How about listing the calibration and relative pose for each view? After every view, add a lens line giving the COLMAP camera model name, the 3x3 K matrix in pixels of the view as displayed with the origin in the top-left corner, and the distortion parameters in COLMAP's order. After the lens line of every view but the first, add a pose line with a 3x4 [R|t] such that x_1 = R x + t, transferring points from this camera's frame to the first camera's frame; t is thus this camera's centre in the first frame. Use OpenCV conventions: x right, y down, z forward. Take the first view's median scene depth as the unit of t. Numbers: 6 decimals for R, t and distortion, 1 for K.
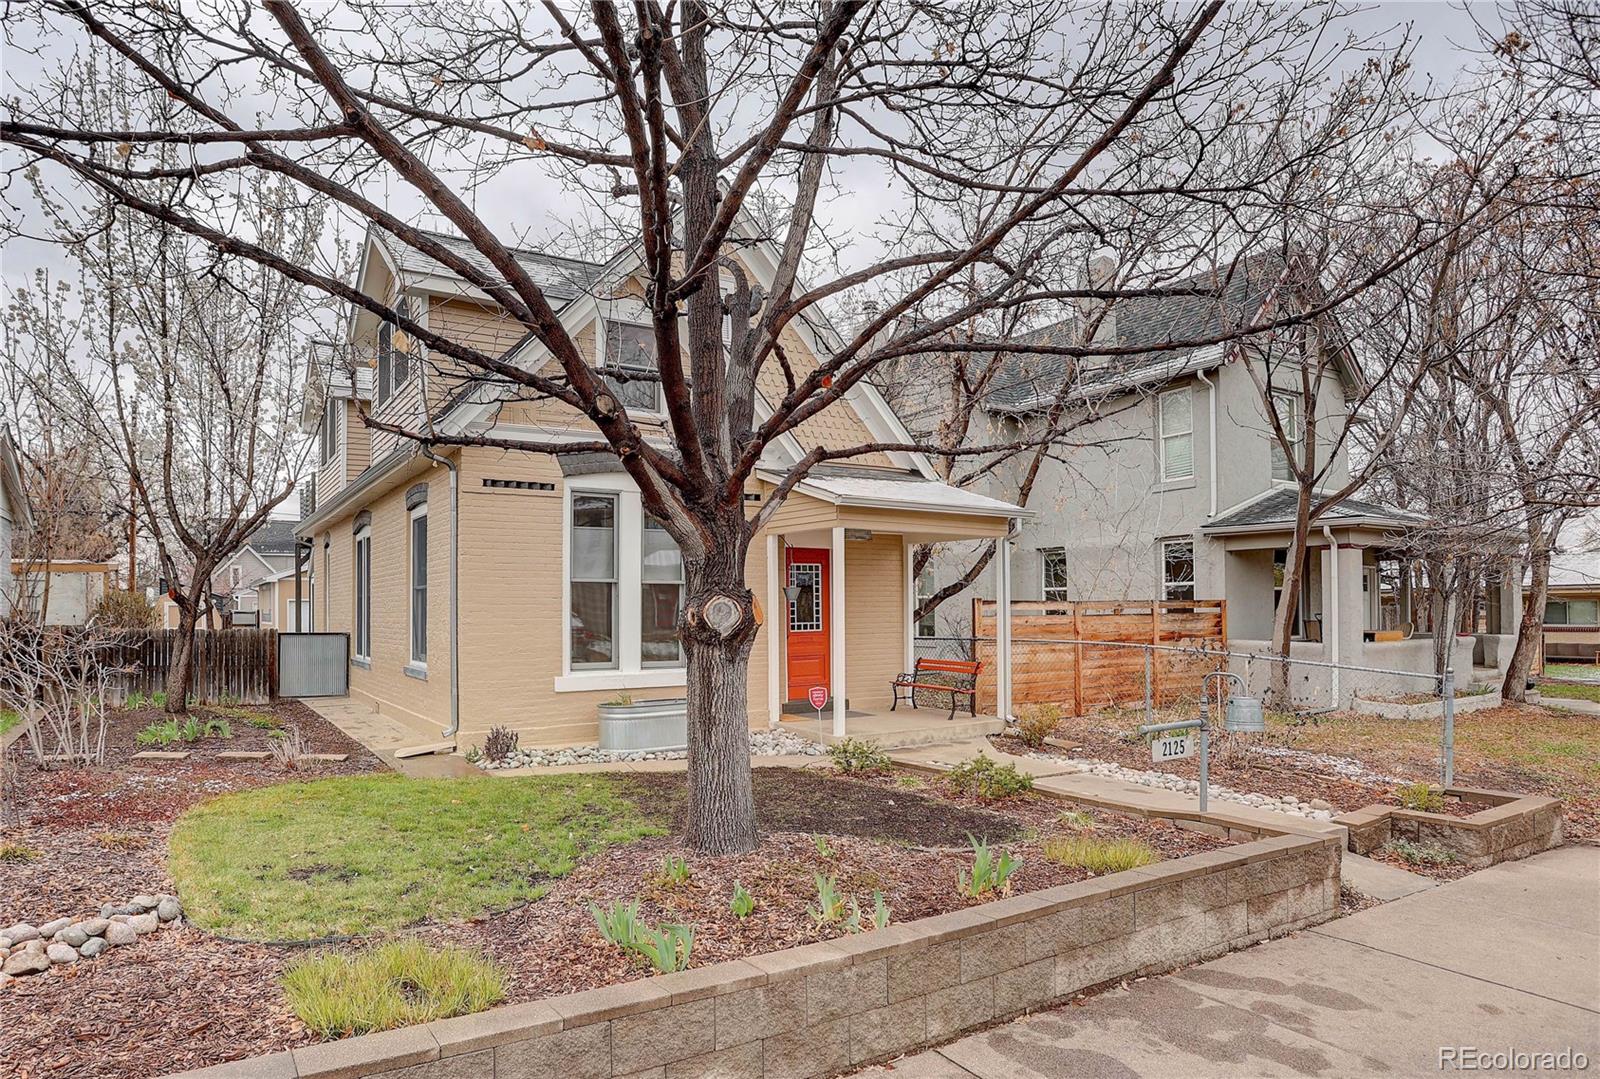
lens RADIAL K [[971.6, 0, 794.3], [0, 971.6, 605.7], [0, 0, 1]] dist [-0.051724, -0.000018]
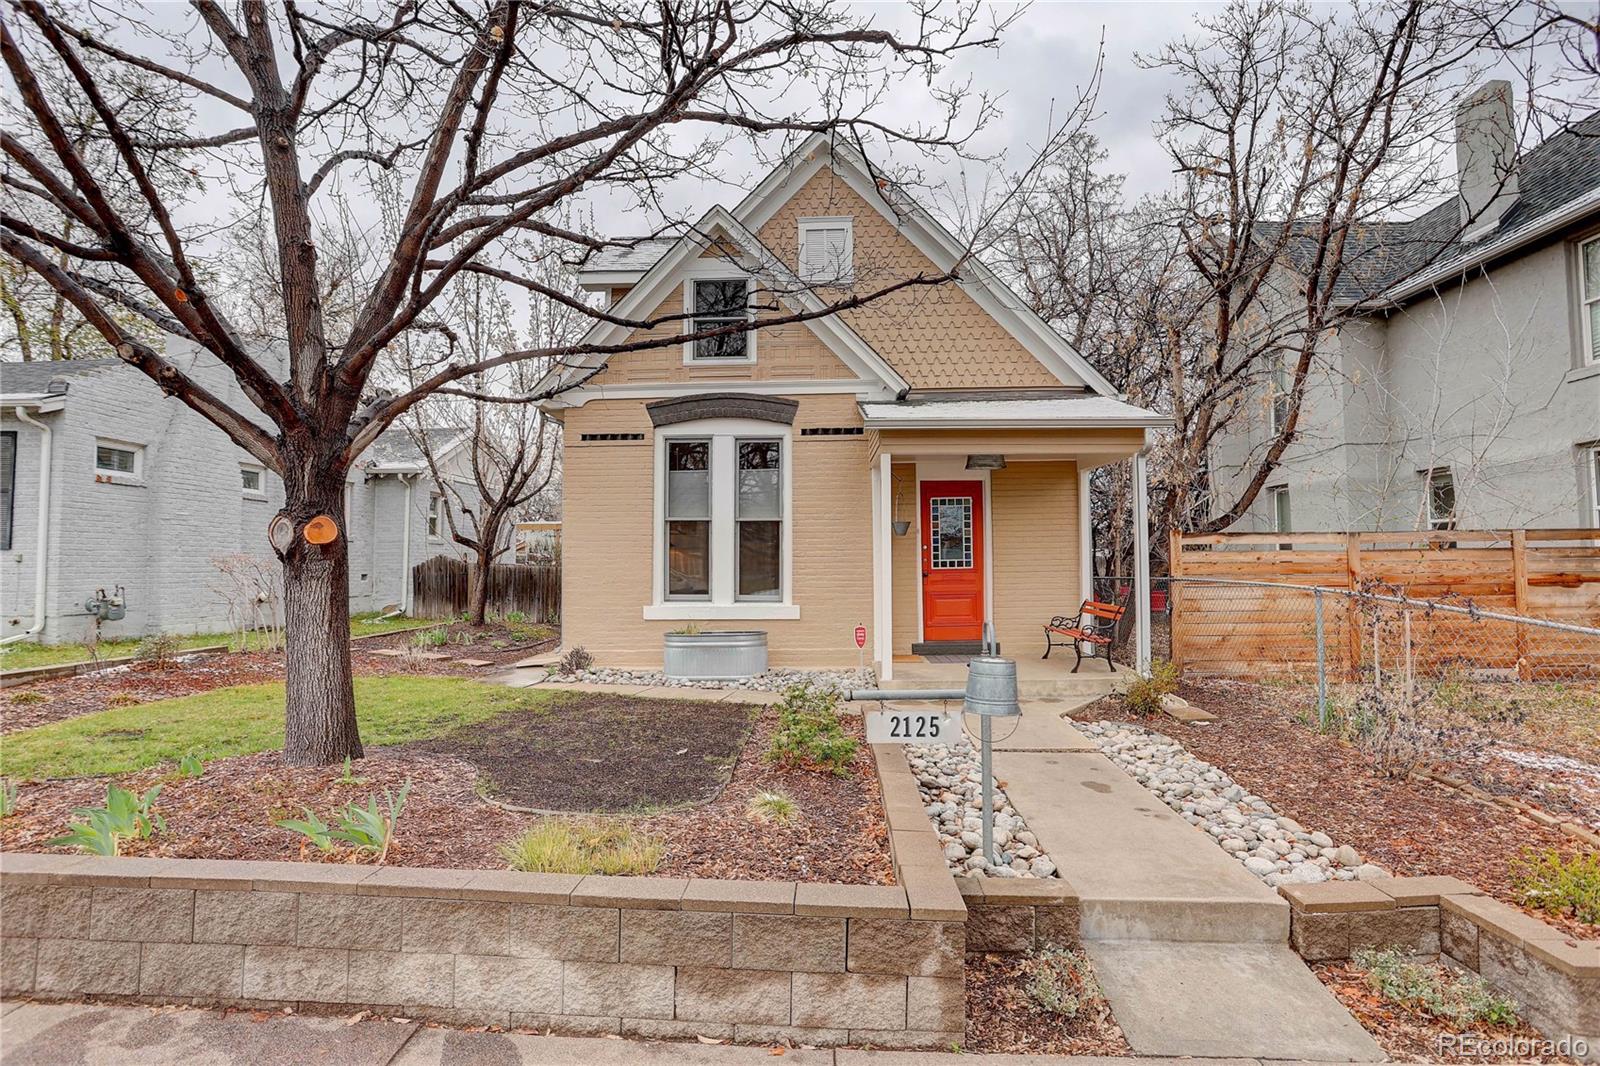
lens RADIAL K [[845.1, 0, 800.0], [0, 845.1, 533.0], [0, 0, 1]] dist [-0.081983, 0.041436]
pose [[0.807572, -0.020836, -0.589401, 0.452232], [0.005434, 0.999596, -0.027892, 0.016835], [0.589745, 0.019323, 0.807359, 0.306545]]
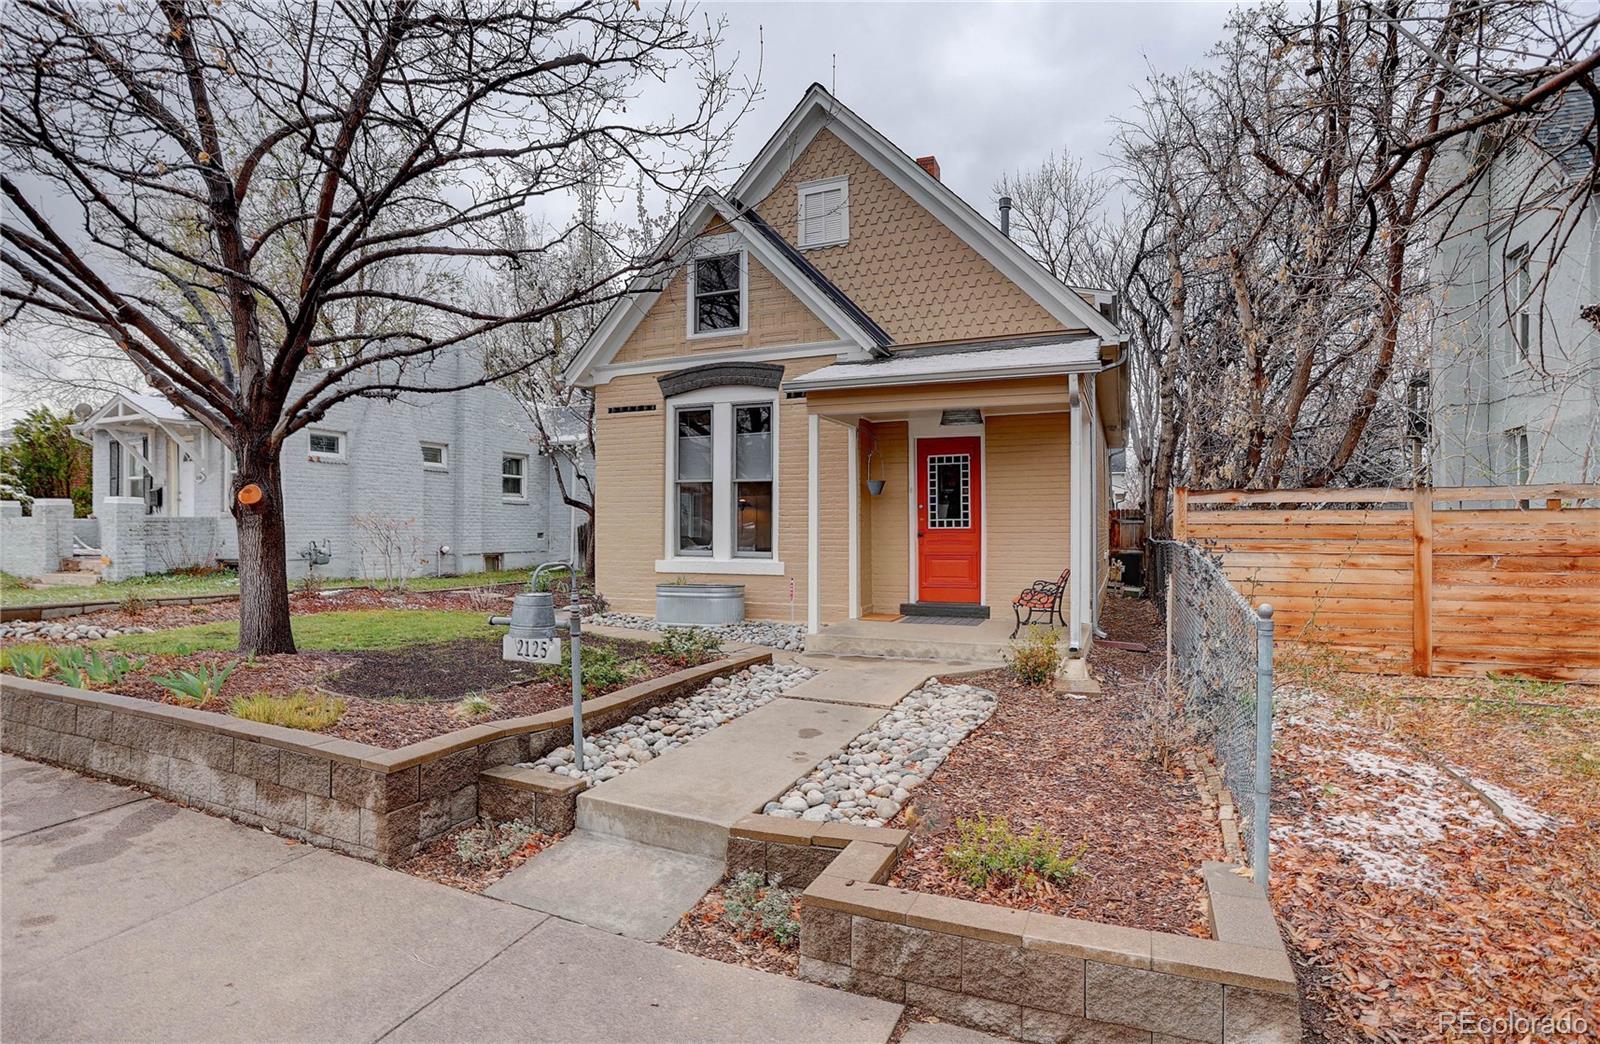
lens RADIAL K [[878.7, 0, 752.5], [0, 878.7, 547.4], [0, 0, 1]] dist [-0.103947, 0.070519]
pose [[0.501441, 0.023701, -0.864867, 0.758970], [0.001418, 0.999601, 0.028216, 0.024909], [0.865191, -0.015375, 0.501207, 0.518970]]
